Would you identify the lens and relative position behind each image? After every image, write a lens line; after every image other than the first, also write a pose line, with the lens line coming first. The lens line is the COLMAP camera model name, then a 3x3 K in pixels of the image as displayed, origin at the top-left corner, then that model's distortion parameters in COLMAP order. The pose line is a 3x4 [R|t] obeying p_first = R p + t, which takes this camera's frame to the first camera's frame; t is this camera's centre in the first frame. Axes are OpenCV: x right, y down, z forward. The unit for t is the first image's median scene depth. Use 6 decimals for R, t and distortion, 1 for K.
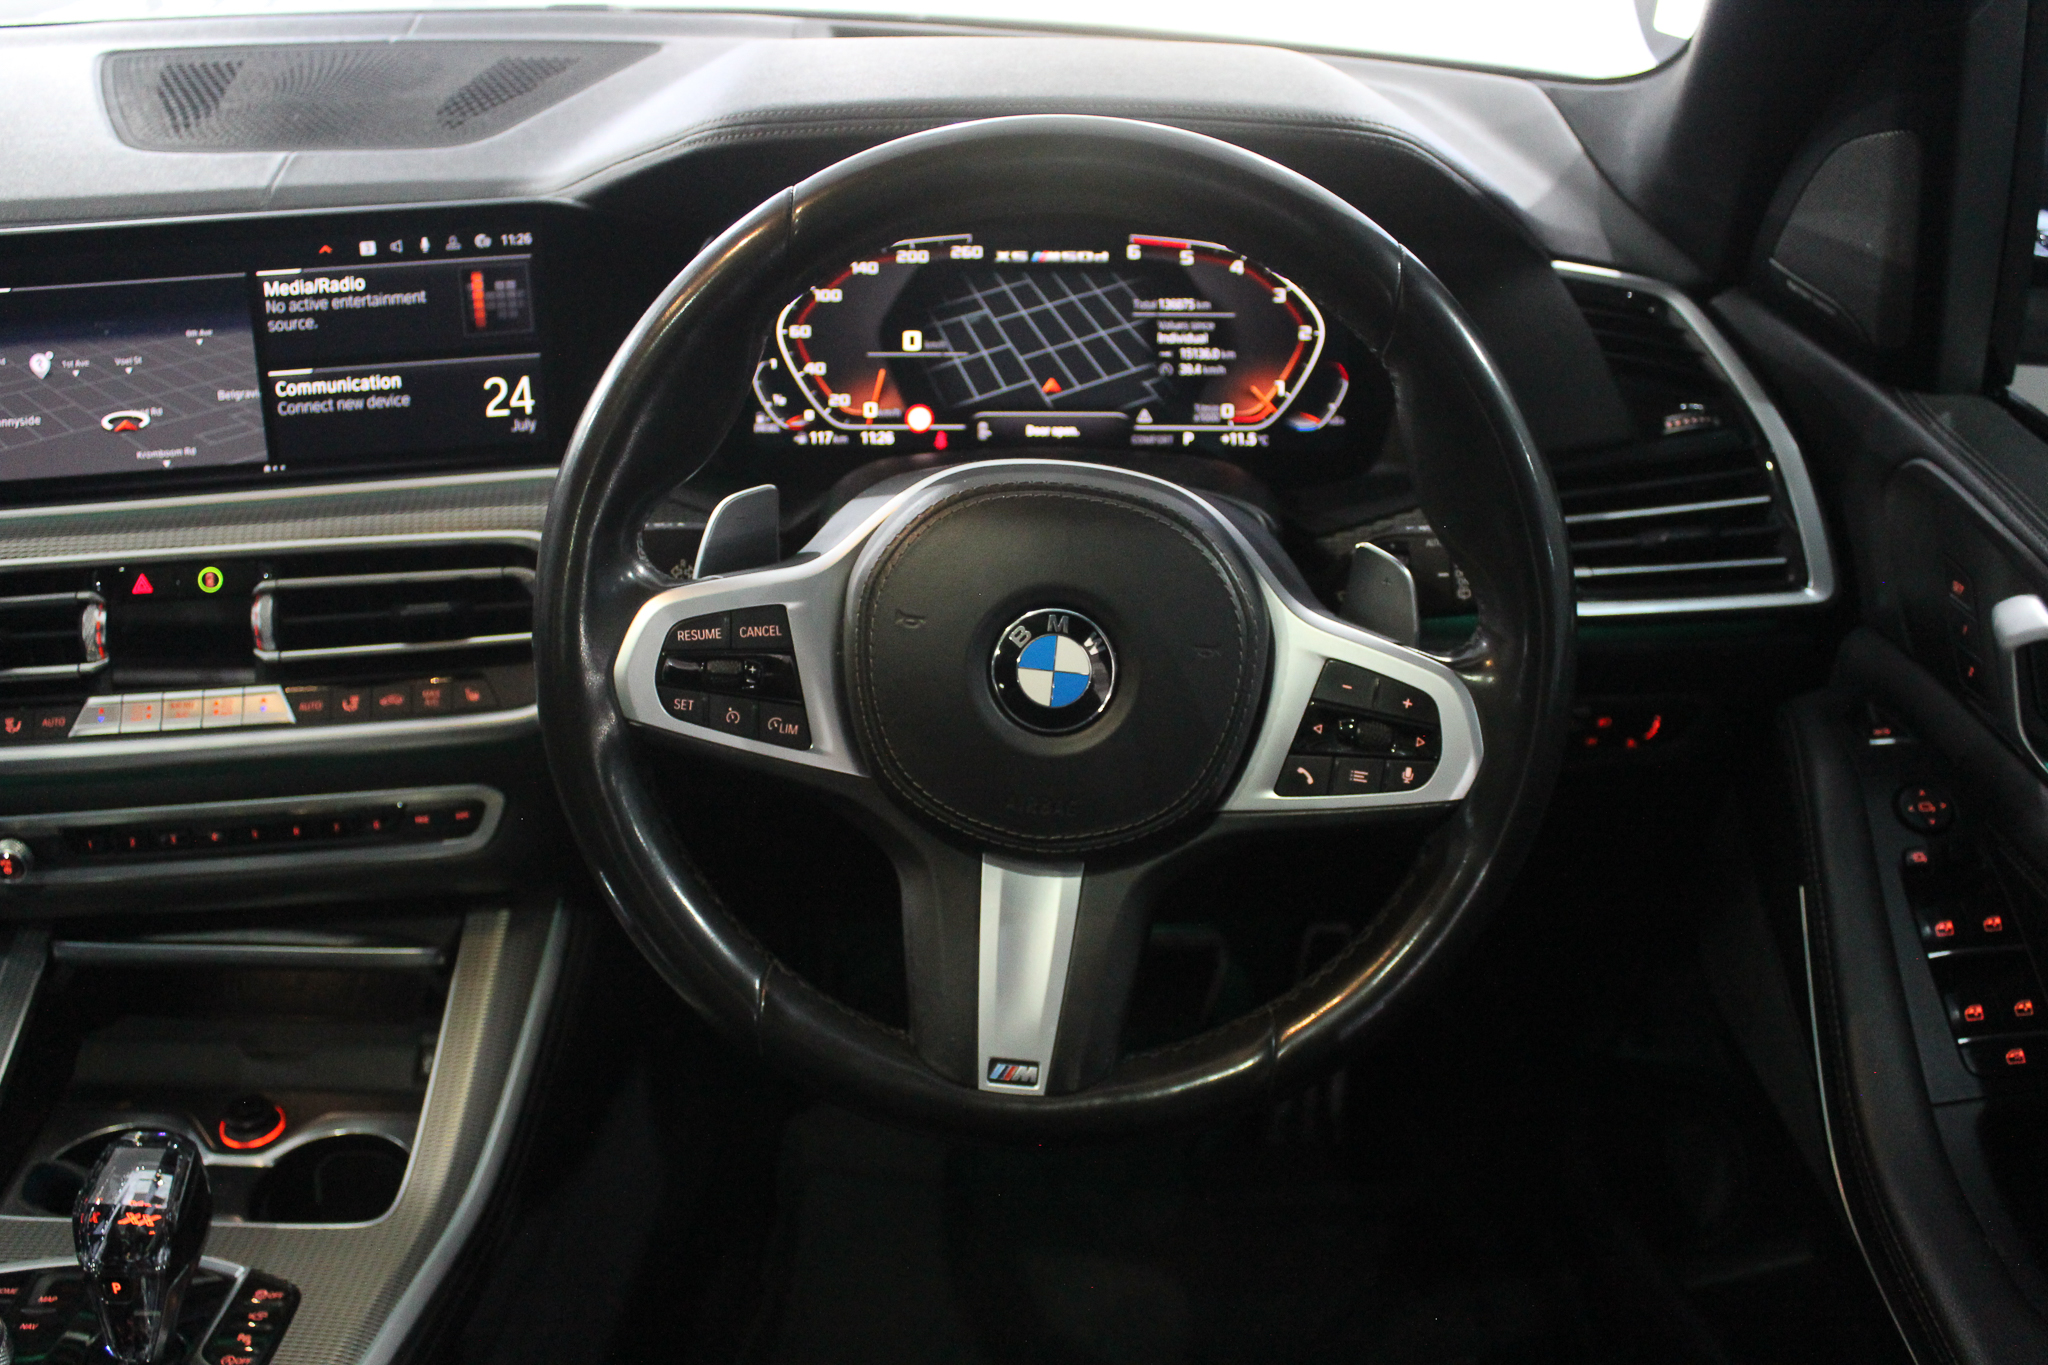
lens RADIAL K [[2004.2, 0, 1024.0], [0, 2004.2, 682.5], [0, 0, 1]] dist [-0.143974, 0.148564]
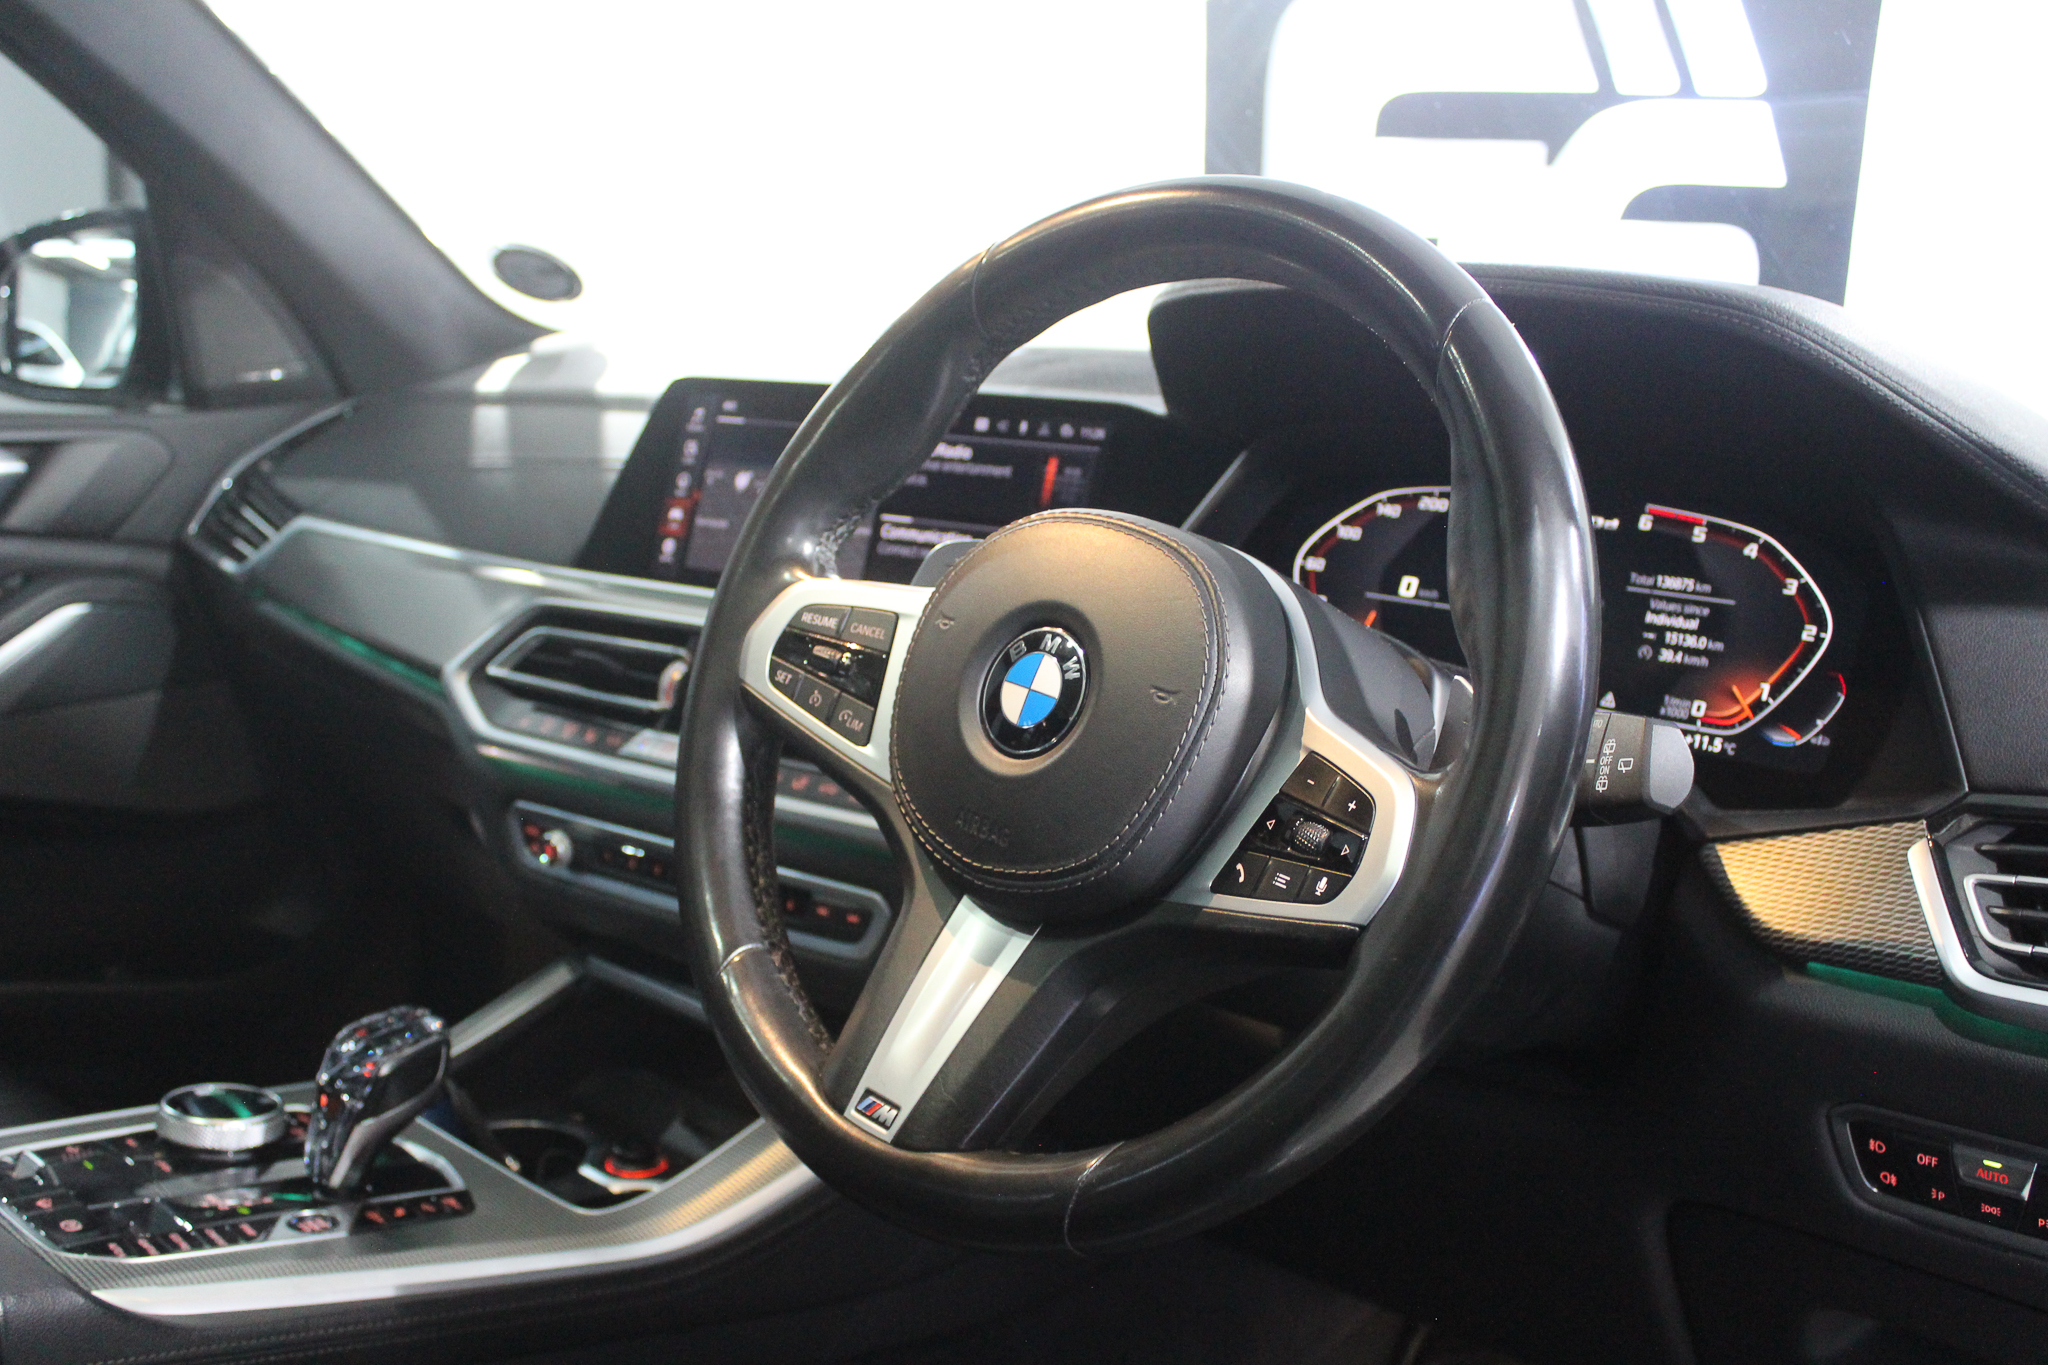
lens RADIAL K [[2099.2, 0, 1024.0], [0, 2099.2, 682.5], [0, 0, 1]] dist [-0.068887, 0.004169]
pose [[0.726433, 0.151858, -0.670250, 0.497515], [-0.373341, 0.906020, -0.199359, 0.139828], [0.576985, 0.395053, 0.714858, 0.208172]]
